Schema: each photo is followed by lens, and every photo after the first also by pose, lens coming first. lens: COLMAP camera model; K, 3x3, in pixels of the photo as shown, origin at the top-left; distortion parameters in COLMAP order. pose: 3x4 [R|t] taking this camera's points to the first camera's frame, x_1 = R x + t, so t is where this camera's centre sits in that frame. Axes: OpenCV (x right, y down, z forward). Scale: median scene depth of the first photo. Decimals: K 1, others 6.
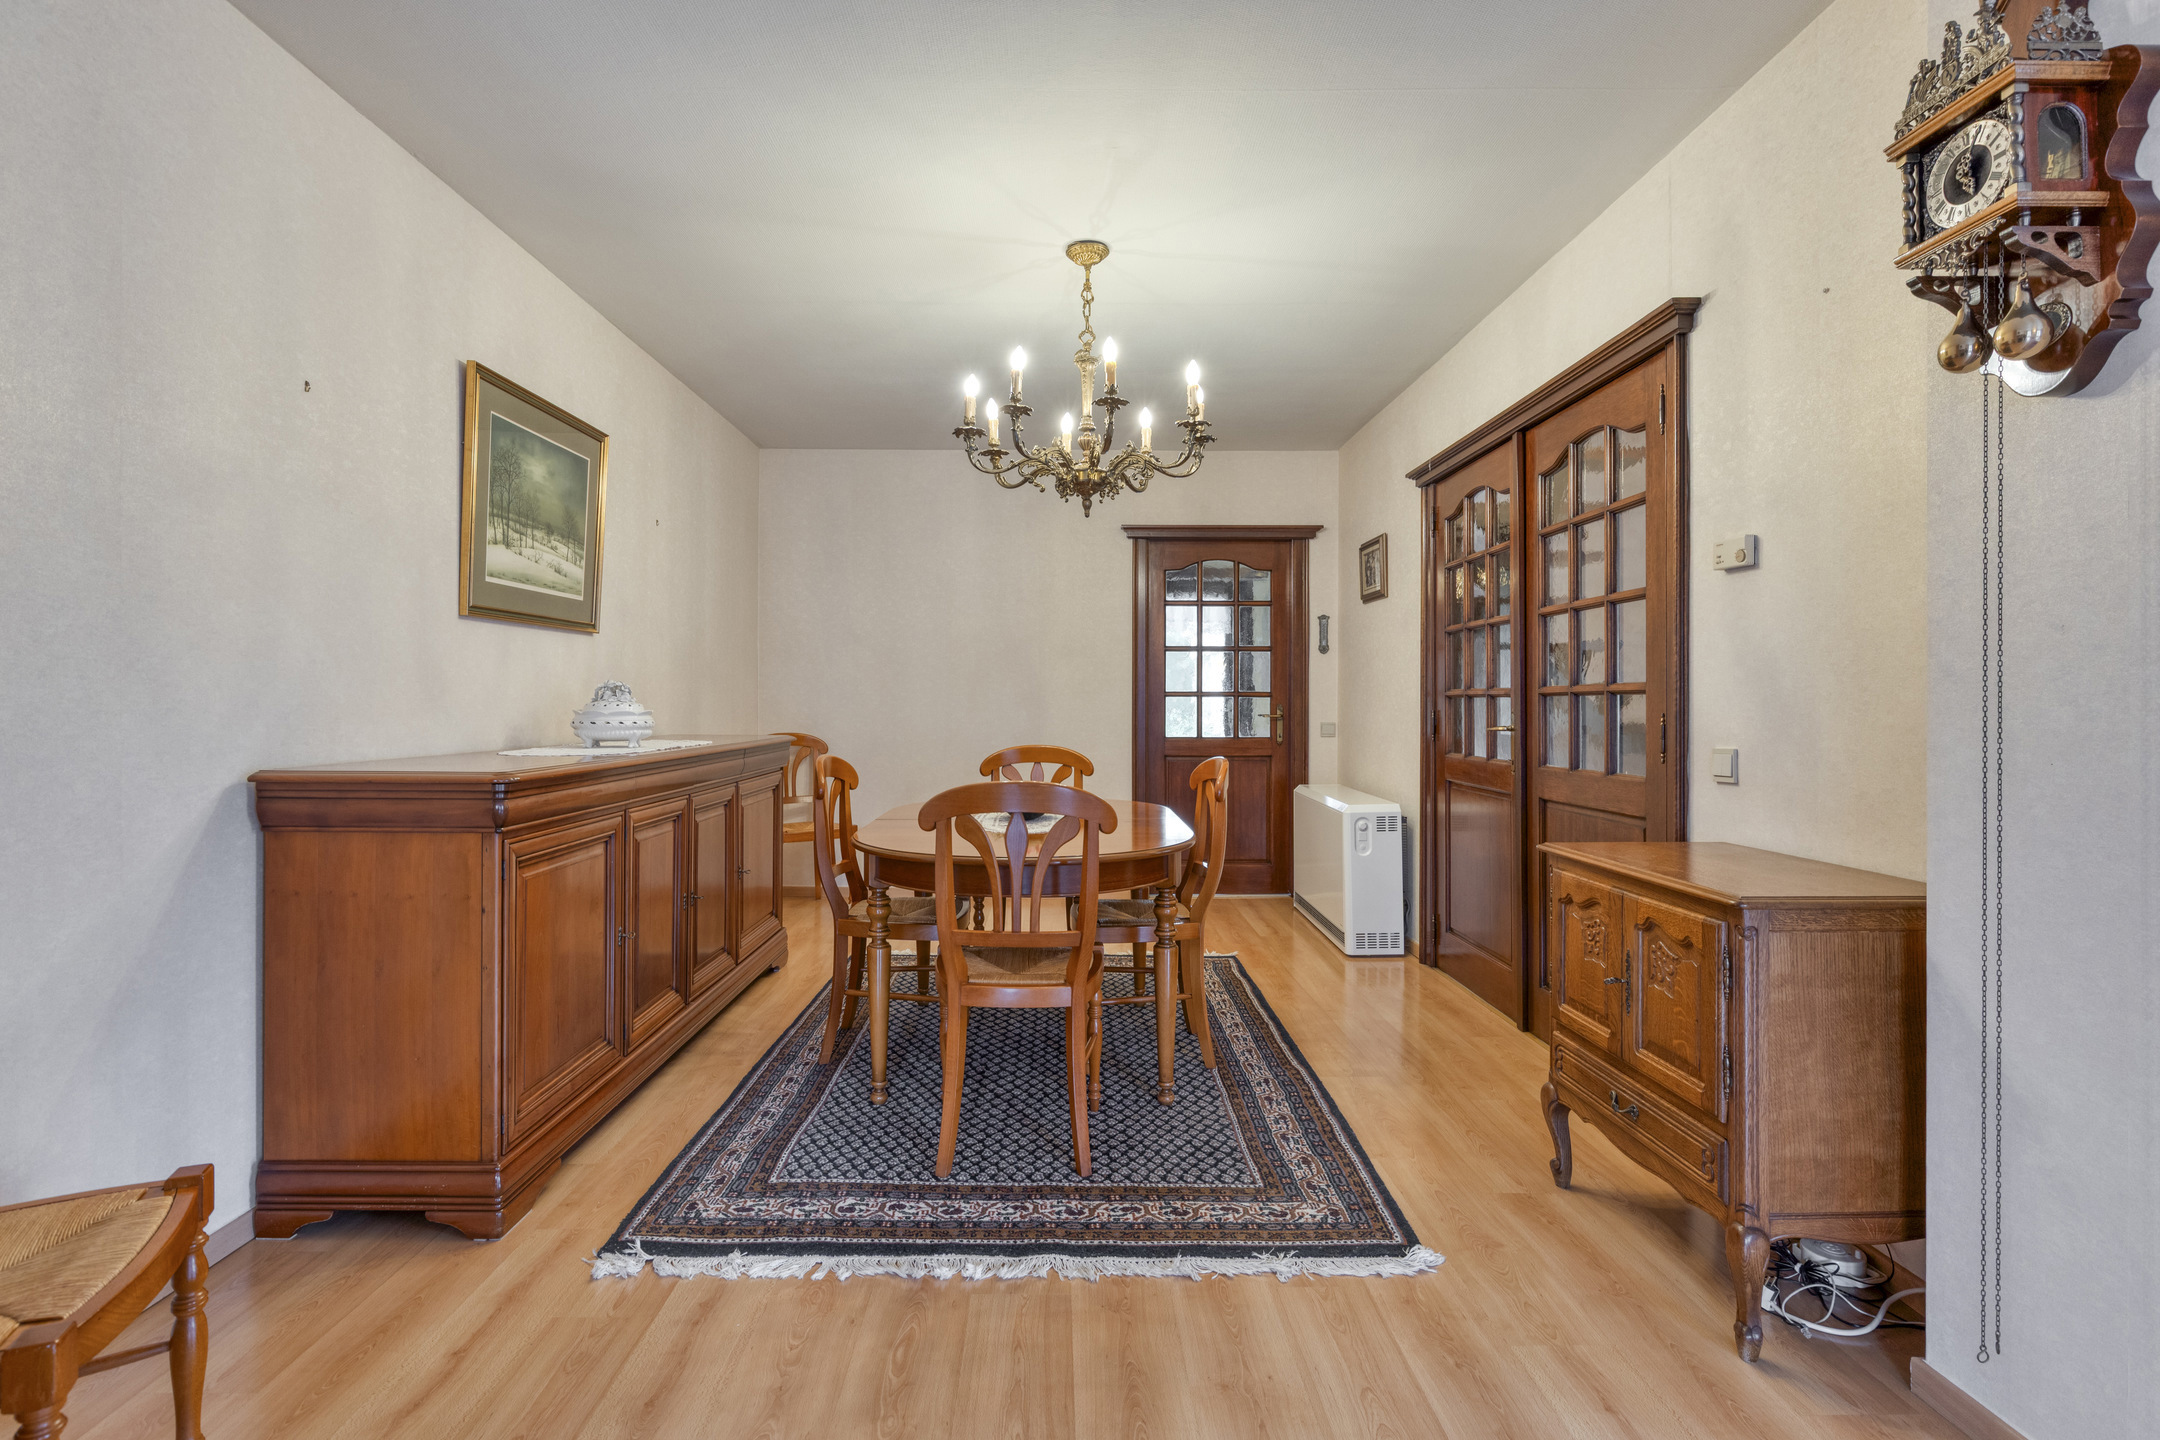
lens RADIAL K [[1039.3, 0, 1065.5], [0, 1039.3, 687.0], [0, 0, 1]] dist [0.001219, -0.000020]
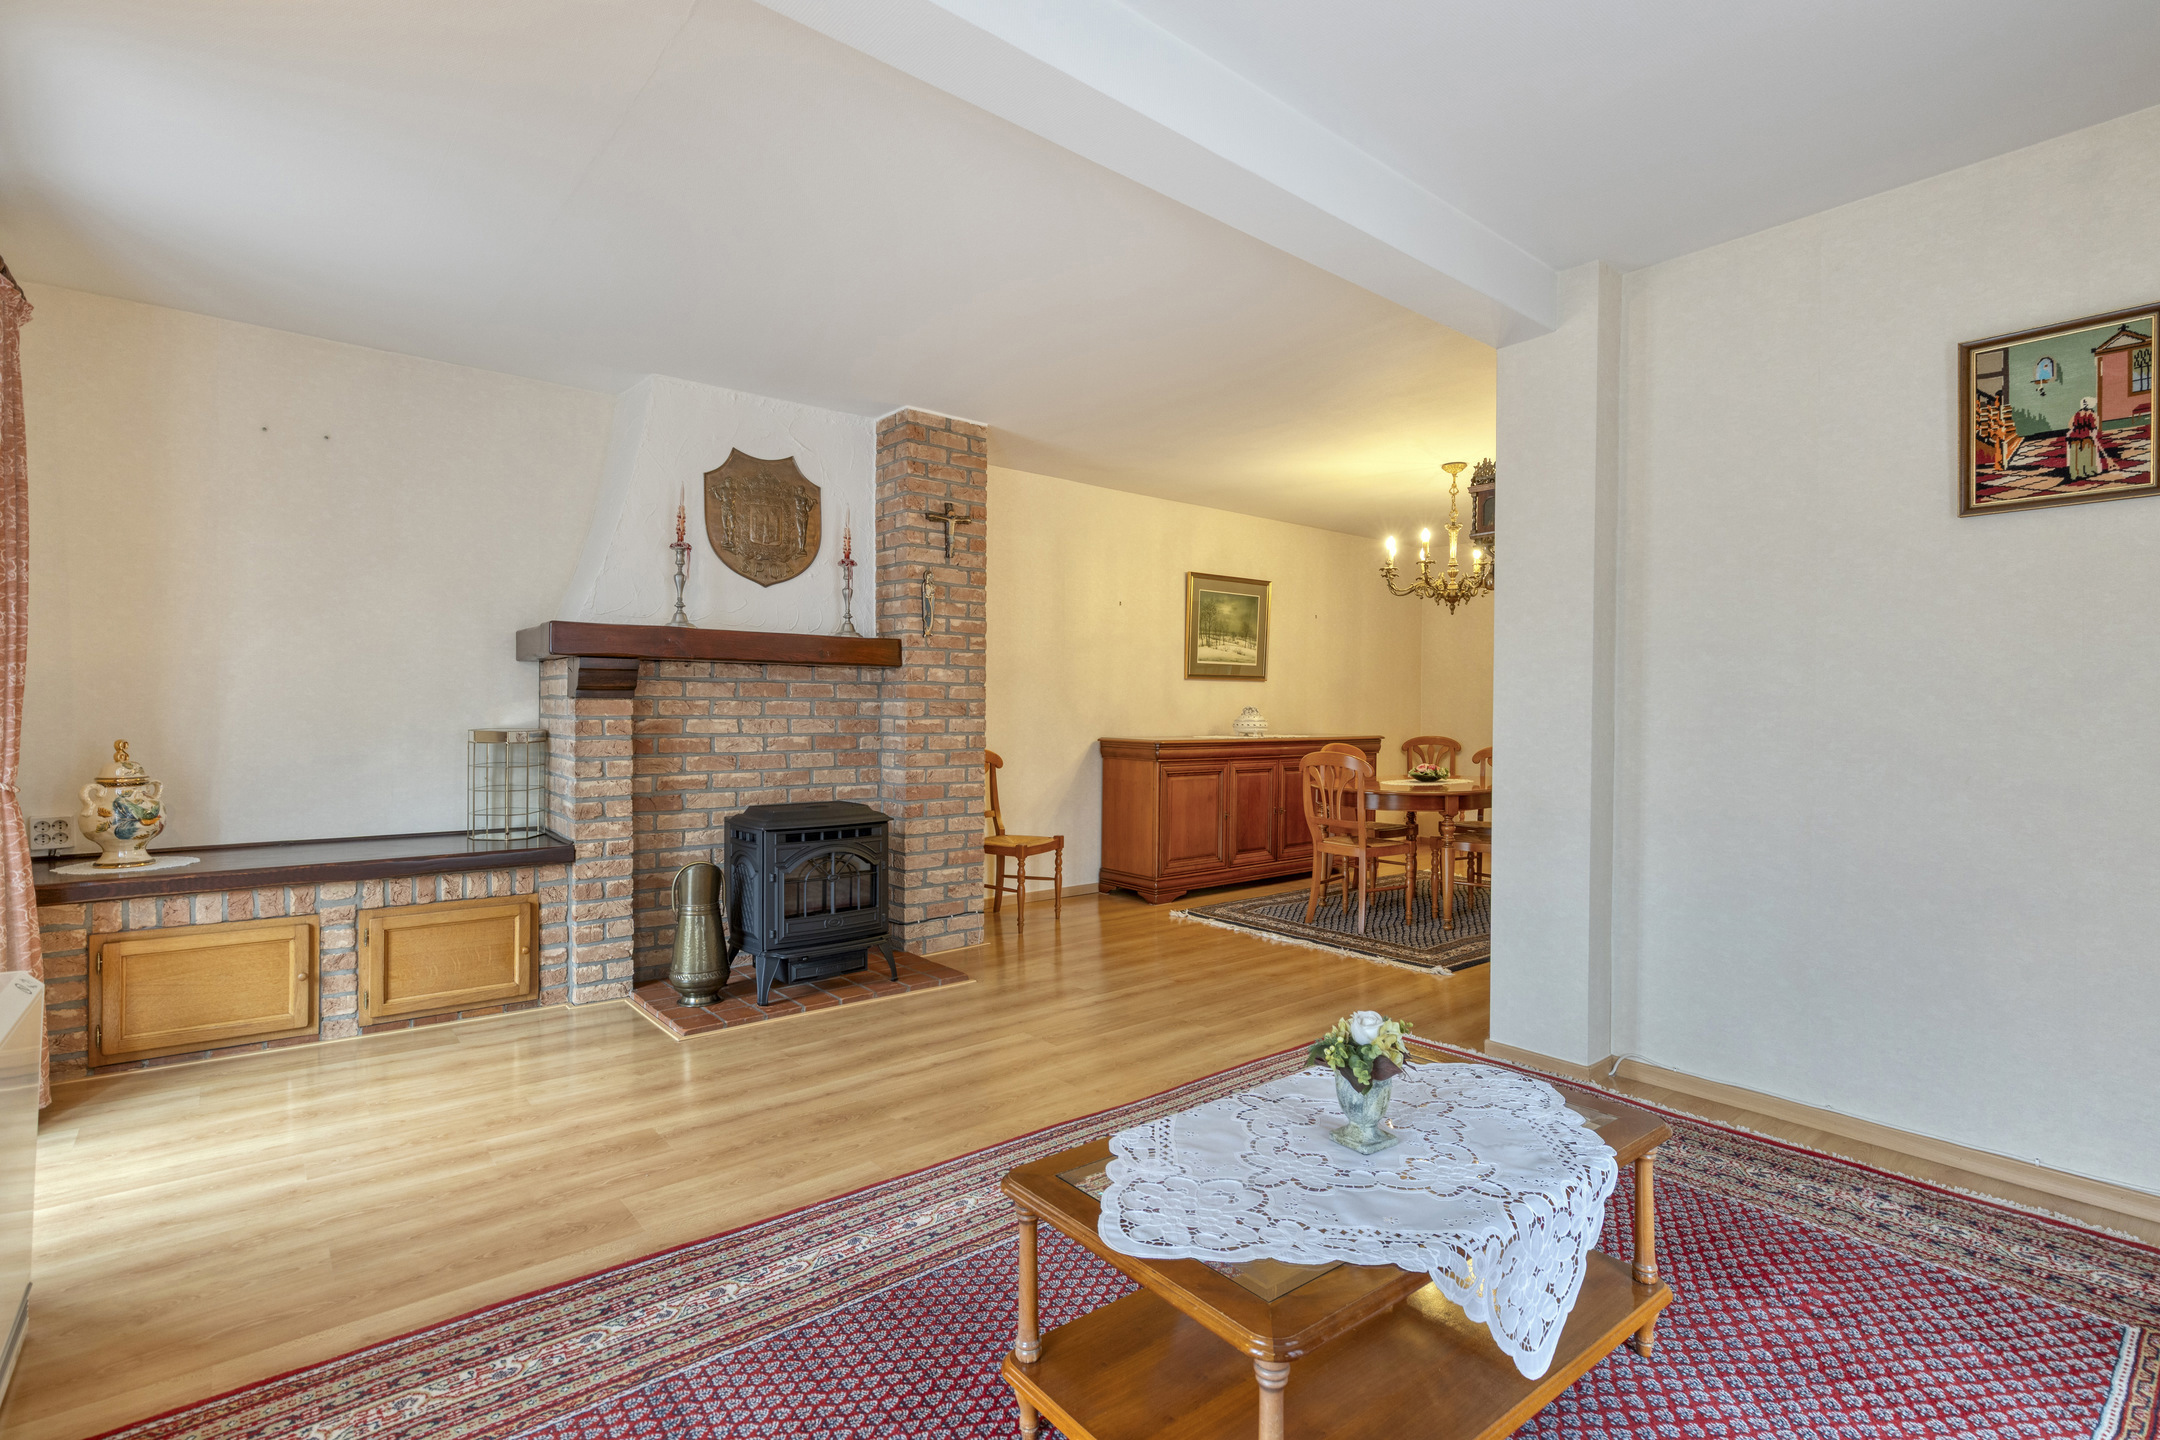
lens RADIAL K [[1039.3, 0, 1086.0], [0, 1039.3, 715.2], [0, 0, 1]] dist [0.001219, -0.000020]
pose [[0.633622, 0.013313, -0.773528, 1.086152], [-0.000921, 0.999864, 0.016454, -0.022683], [0.773642, -0.009713, 0.633549, -0.667853]]
